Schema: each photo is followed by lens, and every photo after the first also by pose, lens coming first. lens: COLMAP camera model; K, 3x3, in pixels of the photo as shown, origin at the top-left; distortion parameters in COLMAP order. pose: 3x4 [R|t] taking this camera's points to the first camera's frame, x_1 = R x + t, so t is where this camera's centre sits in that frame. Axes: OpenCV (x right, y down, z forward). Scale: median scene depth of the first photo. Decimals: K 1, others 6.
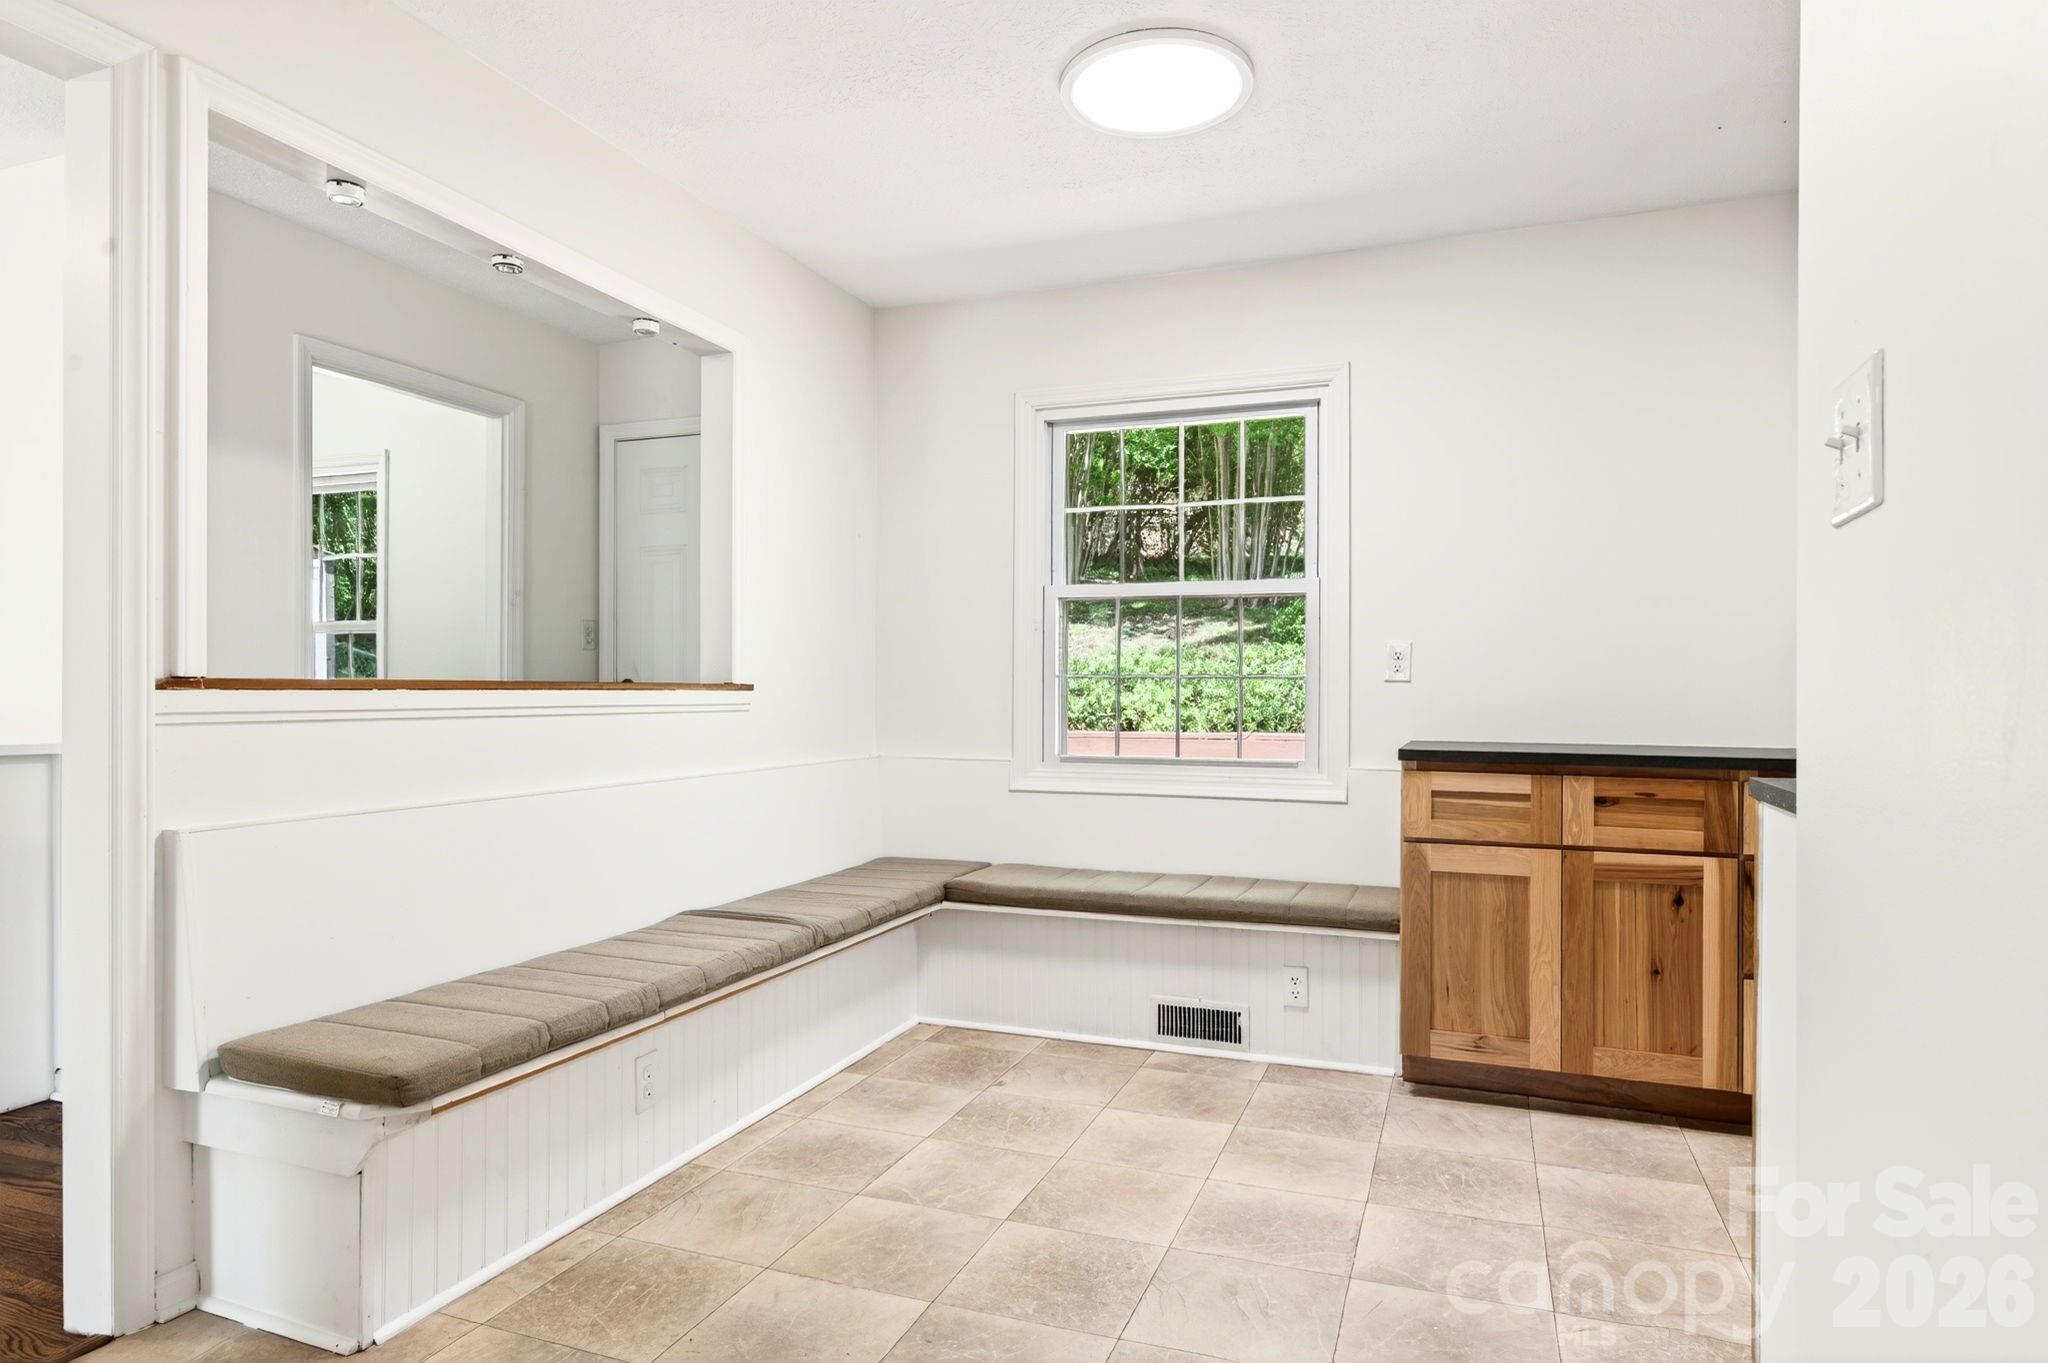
lens RADIAL K [[1177.1, 0, 1031.6], [0, 1177.1, 691.5], [0, 0, 1]] dist [0.004095, 0.000416]
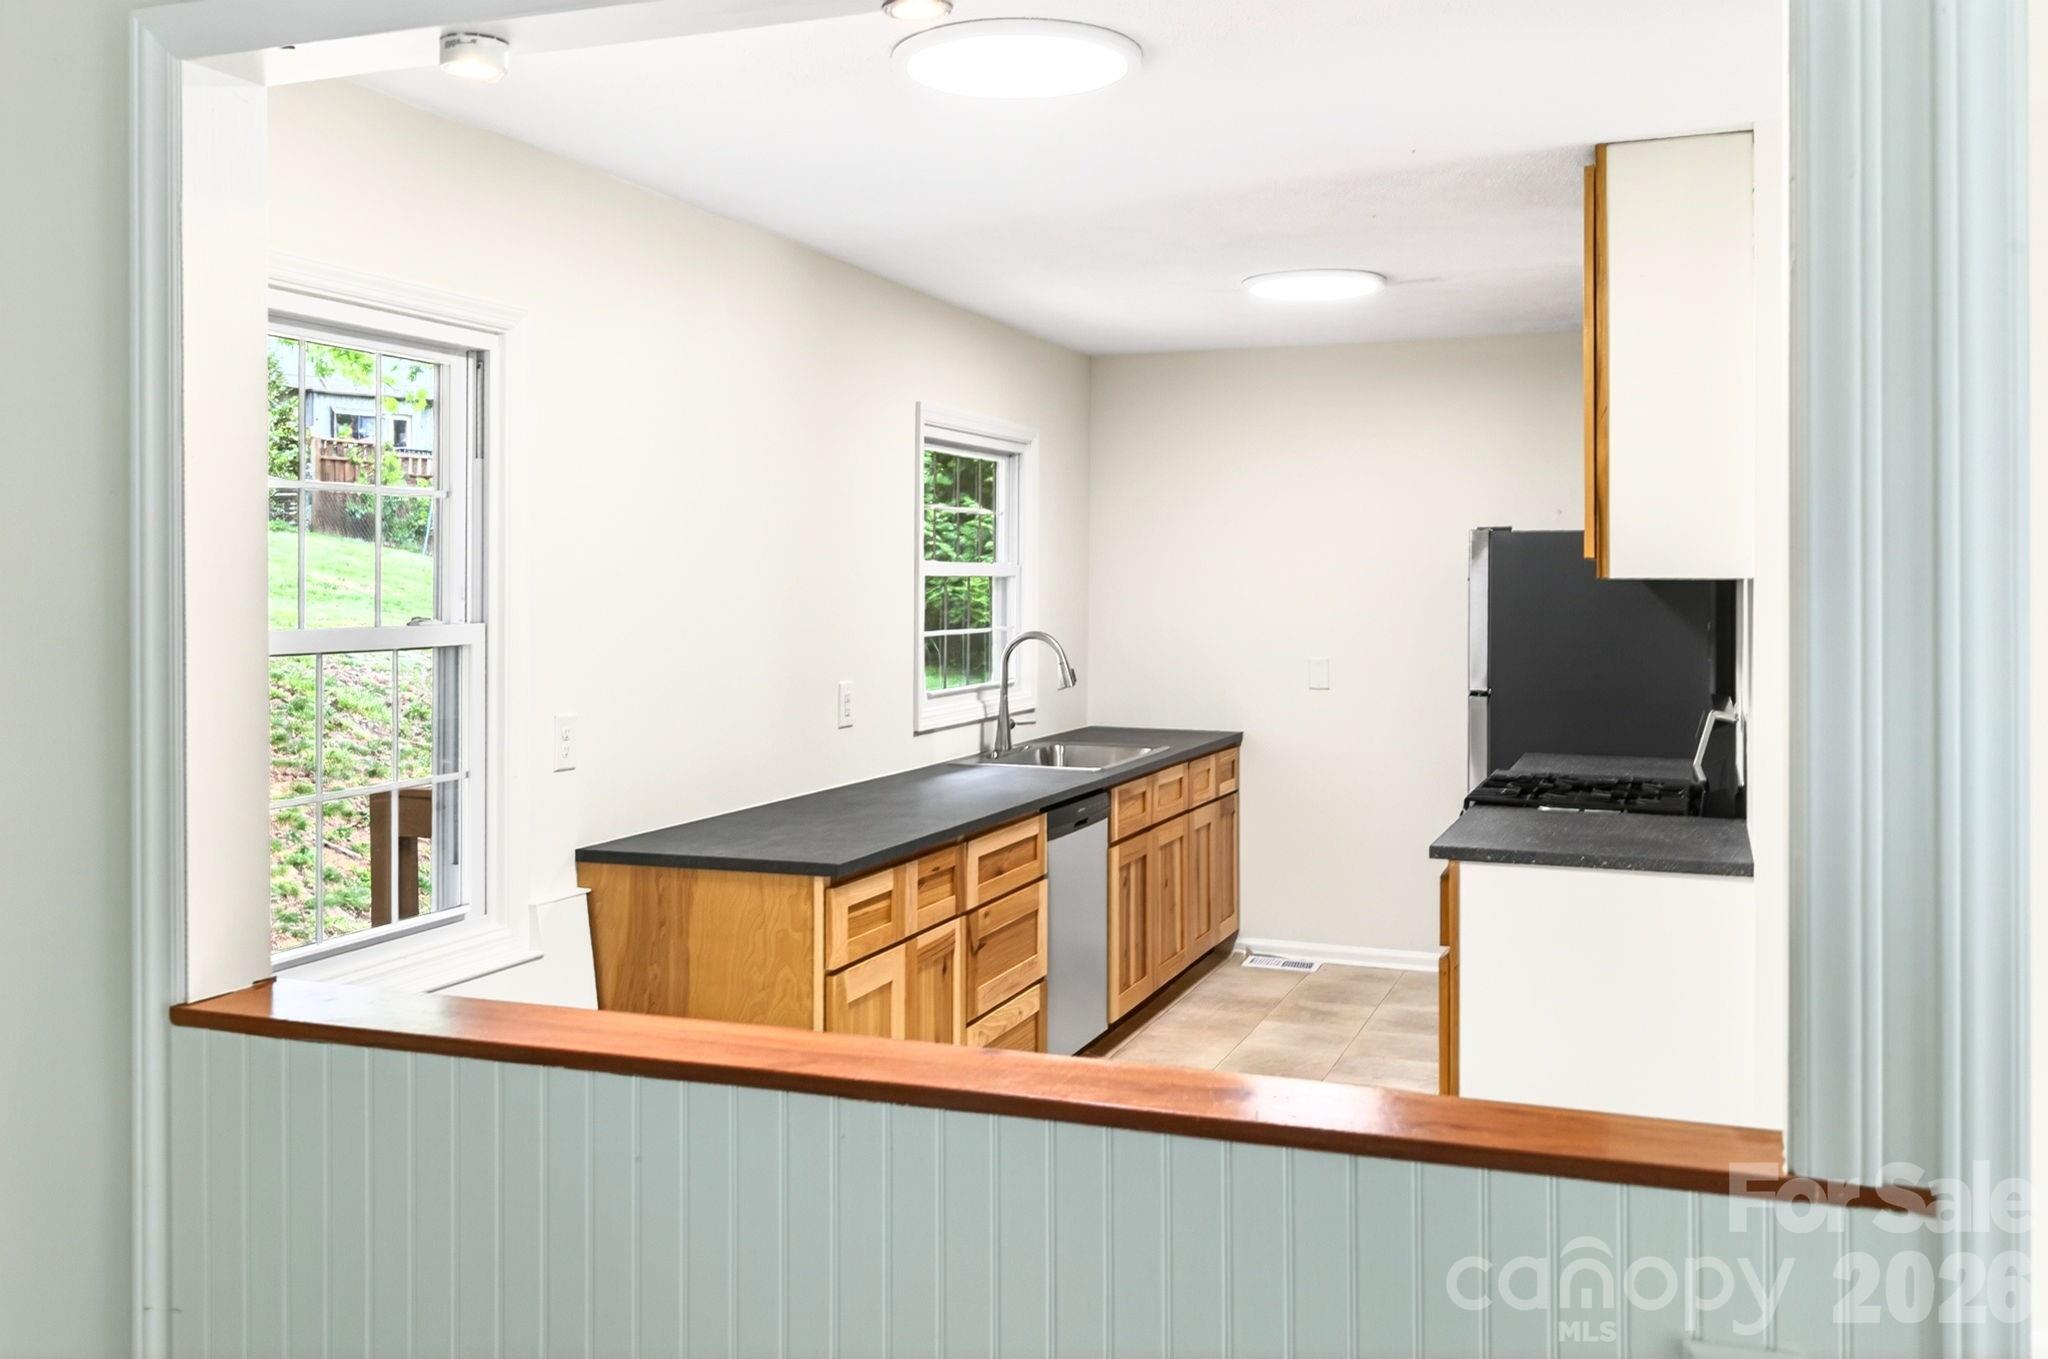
lens RADIAL K [[1804.2, 0, 1007.6], [0, 1804.2, 574.5], [0, 0, 1]] dist [0.145291, -0.505103]
pose [[-0.002658, -0.000672, 0.999996, -0.991132], [0.000493, 1.000000, 0.000673, -0.159740], [-0.999996, 0.000495, -0.002658, 0.917810]]
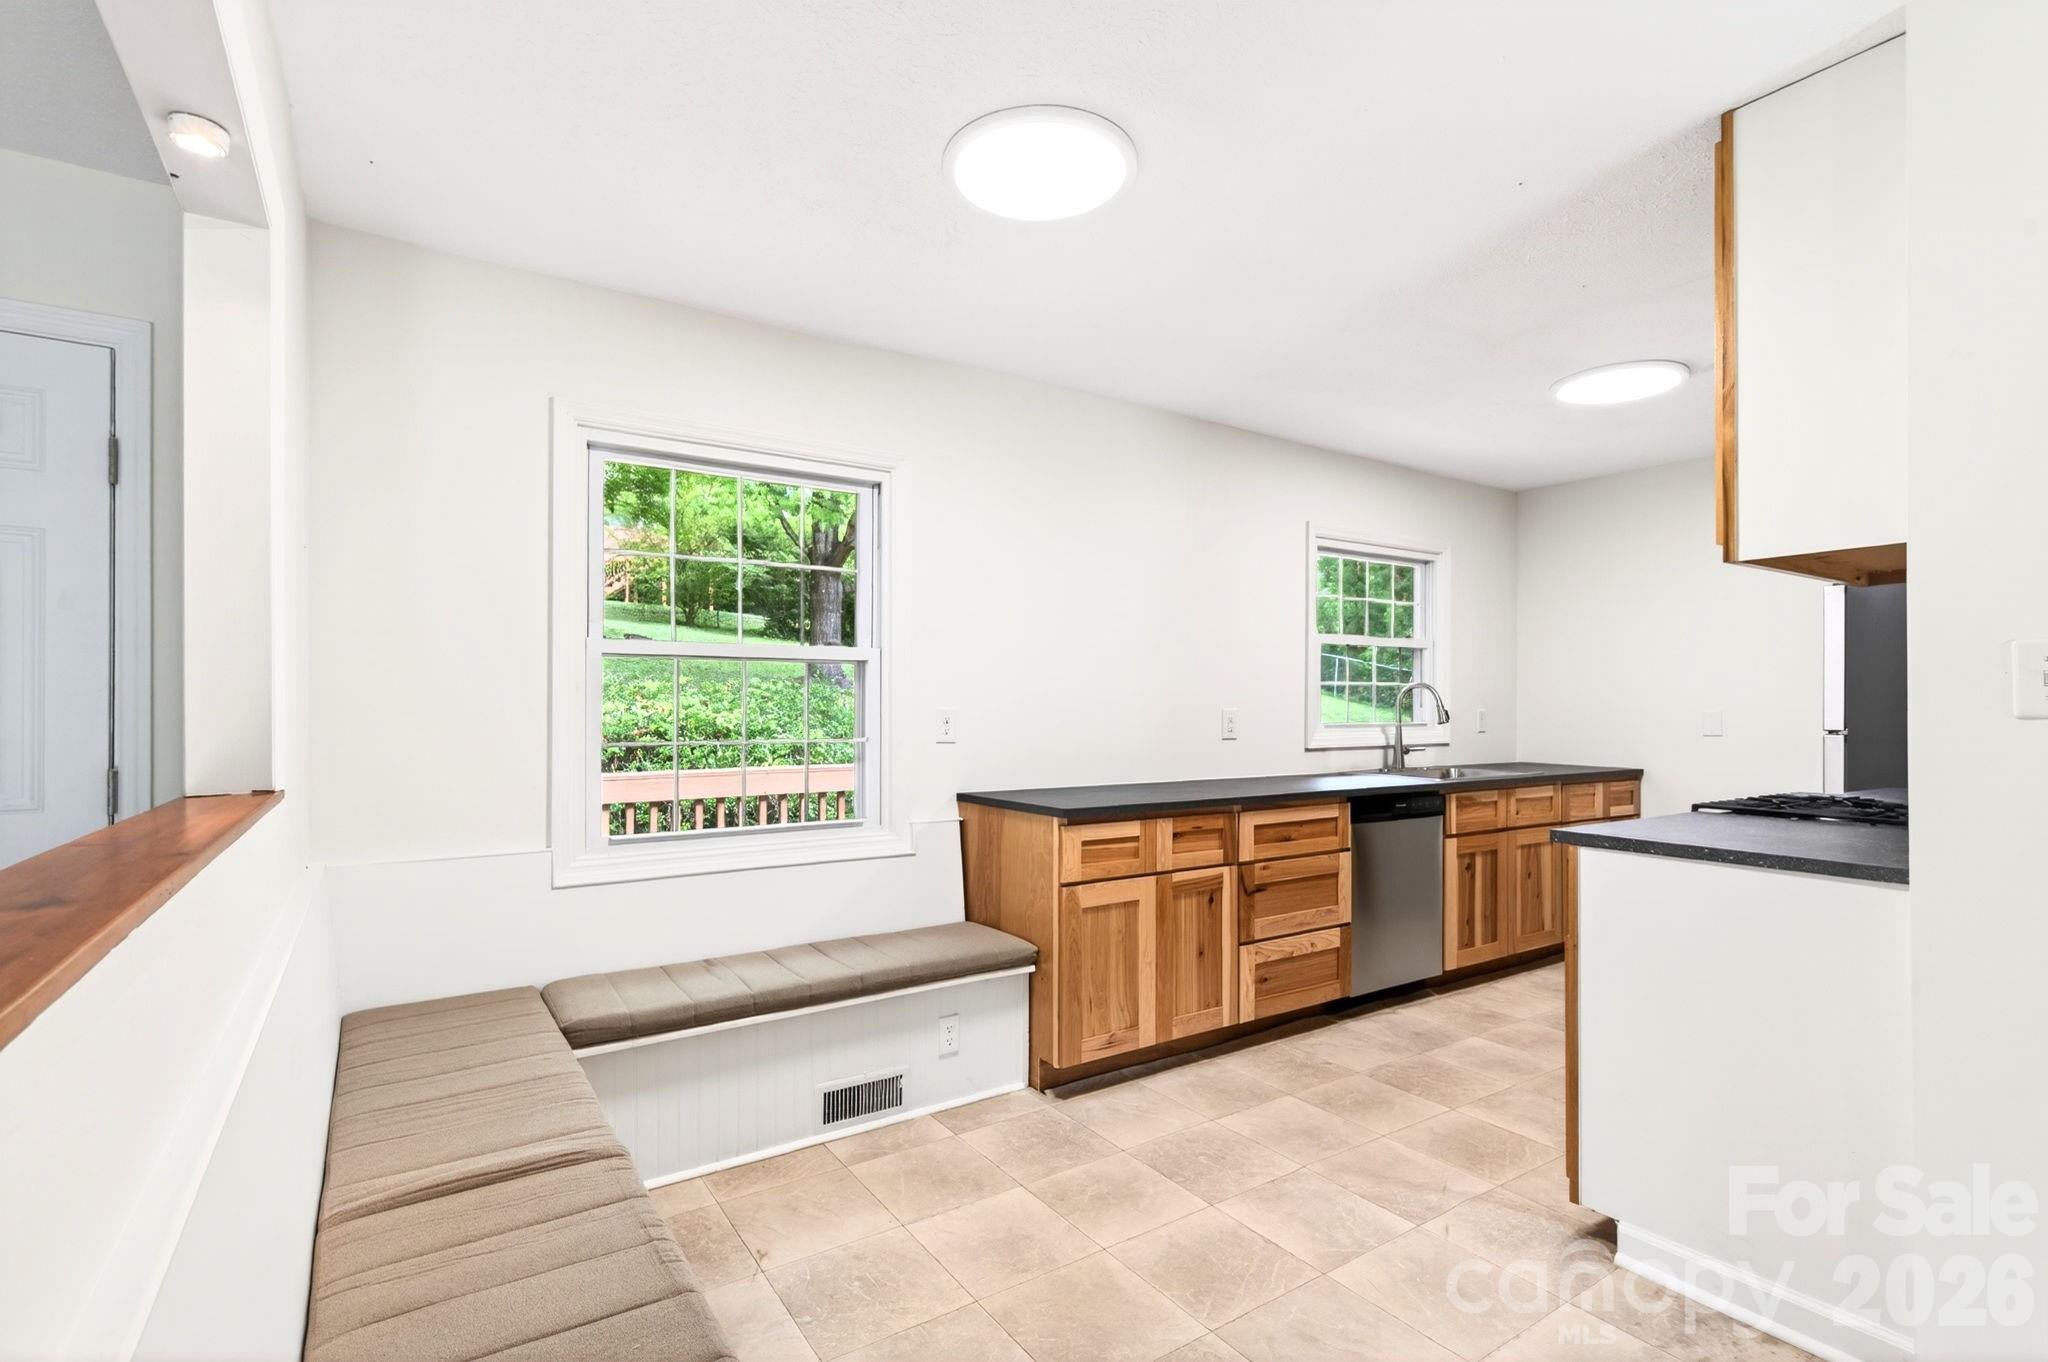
lens RADIAL K [[955.6, 0, 1014.0], [0, 955.6, 701.3], [0, 0, 1]] dist [0.001648, -0.000060]
pose [[0.586334, 0.000448, 0.810069, -0.507308], [0.001865, 0.999996, -0.001903, -0.058680], [-0.810067, 0.002627, 0.586331, 0.498600]]
